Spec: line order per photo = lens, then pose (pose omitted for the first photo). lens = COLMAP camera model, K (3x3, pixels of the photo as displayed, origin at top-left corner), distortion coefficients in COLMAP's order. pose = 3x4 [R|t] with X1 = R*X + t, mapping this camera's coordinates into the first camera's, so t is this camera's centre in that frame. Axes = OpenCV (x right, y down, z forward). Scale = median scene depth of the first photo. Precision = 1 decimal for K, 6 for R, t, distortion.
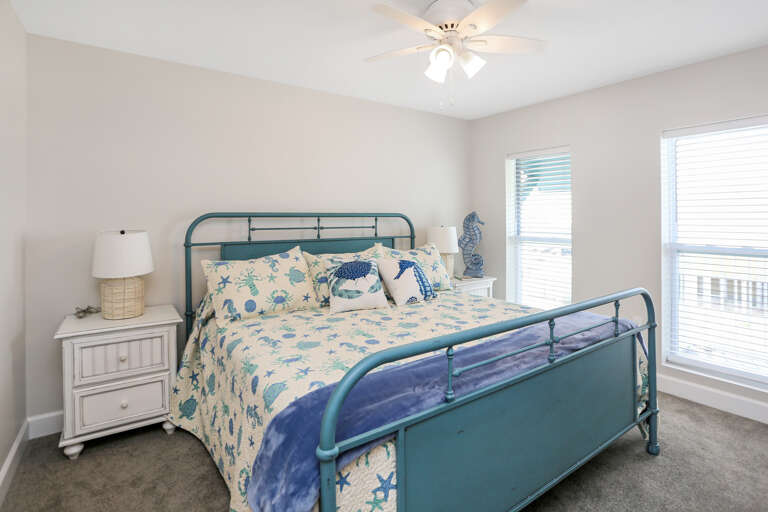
lens RADIAL K [[387.8, 0, 384.5], [0, 387.8, 244.5], [0, 0, 1]] dist [0.000166, 0.000158]
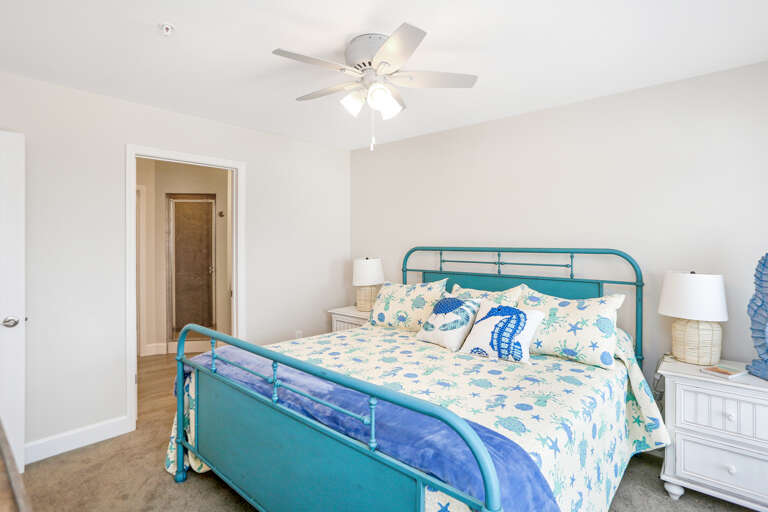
lens RADIAL K [[393.8, 0, 384.3], [0, 393.8, 254.9], [0, 0, 1]] dist [0.000090, 0.000123]
pose [[0.253708, 0.019827, -0.967078, 0.761840], [-0.087178, 0.996190, -0.002447, -0.039286], [0.963344, 0.084929, 0.254470, 0.531280]]
